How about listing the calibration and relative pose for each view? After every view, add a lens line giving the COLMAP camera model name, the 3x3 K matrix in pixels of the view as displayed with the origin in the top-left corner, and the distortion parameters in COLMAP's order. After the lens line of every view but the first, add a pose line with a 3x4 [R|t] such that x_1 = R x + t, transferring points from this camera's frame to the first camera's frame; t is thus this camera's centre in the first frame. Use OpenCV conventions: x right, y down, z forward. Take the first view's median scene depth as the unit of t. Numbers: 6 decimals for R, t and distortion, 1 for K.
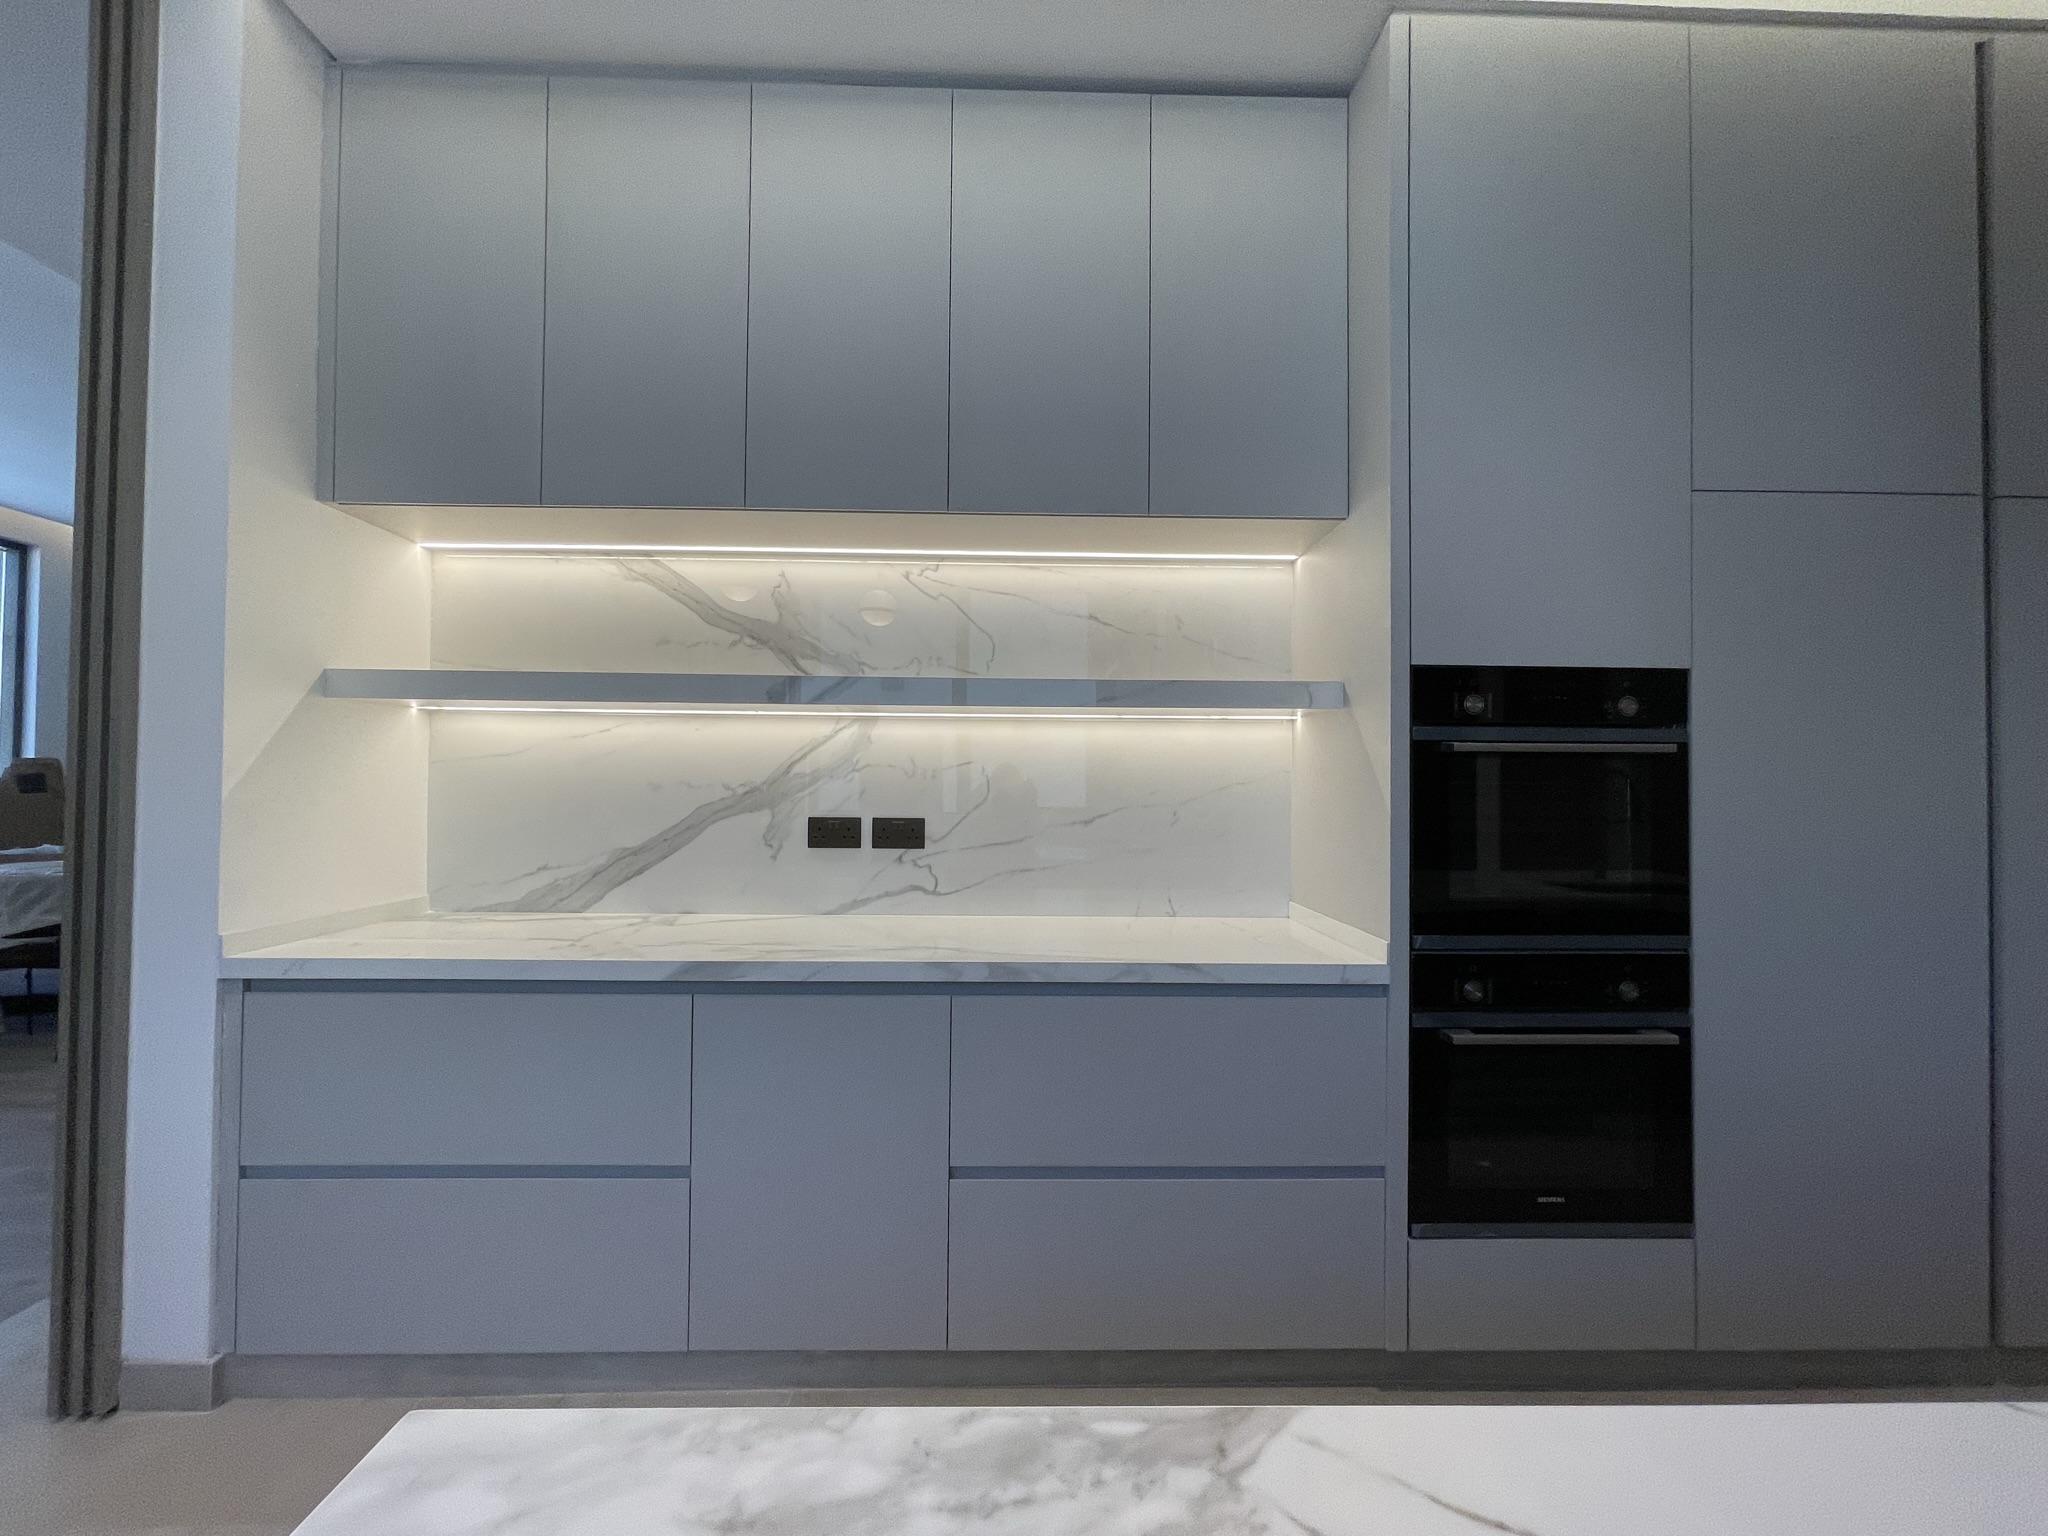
lens RADIAL K [[829.6, 0, 1024.0], [0, 829.6, 768.0], [0, 0, 1]] dist [0.000606, 0.000184]
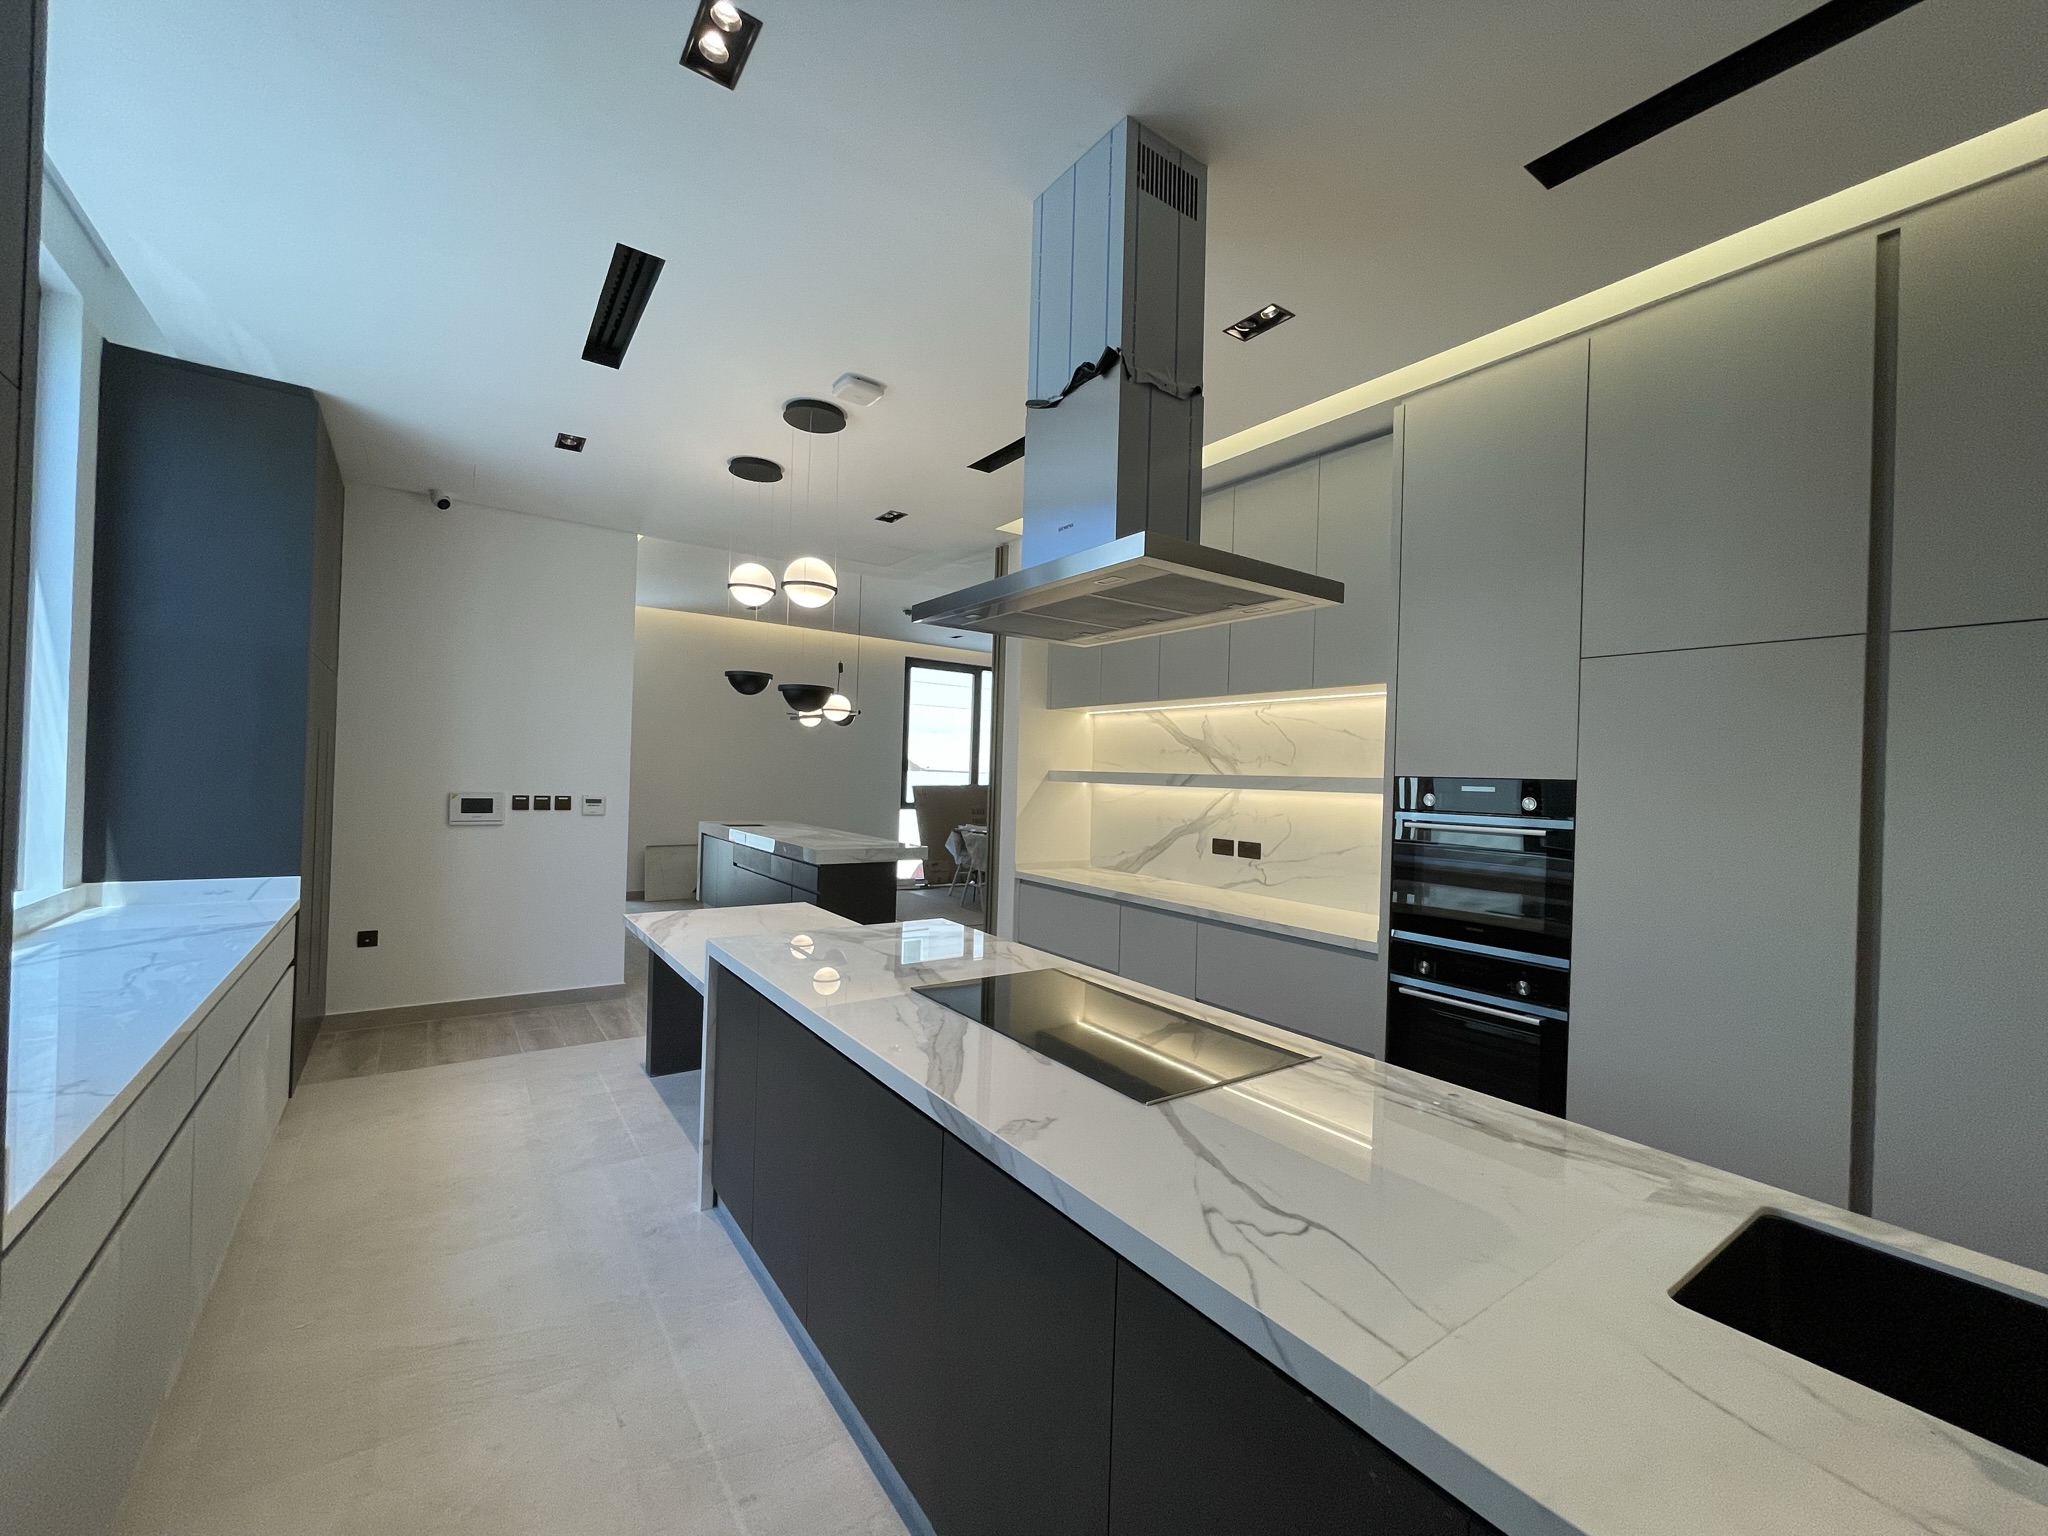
lens RADIAL K [[829.6, 0, 1024.0], [0, 829.6, 768.0], [0, 0, 1]] dist [0.000606, 0.000184]
pose [[0.560629, 0.001259, -0.828066, 1.147210], [-0.007701, 0.999964, -0.003693, -0.099386], [0.828031, 0.008448, 0.560618, -0.497273]]
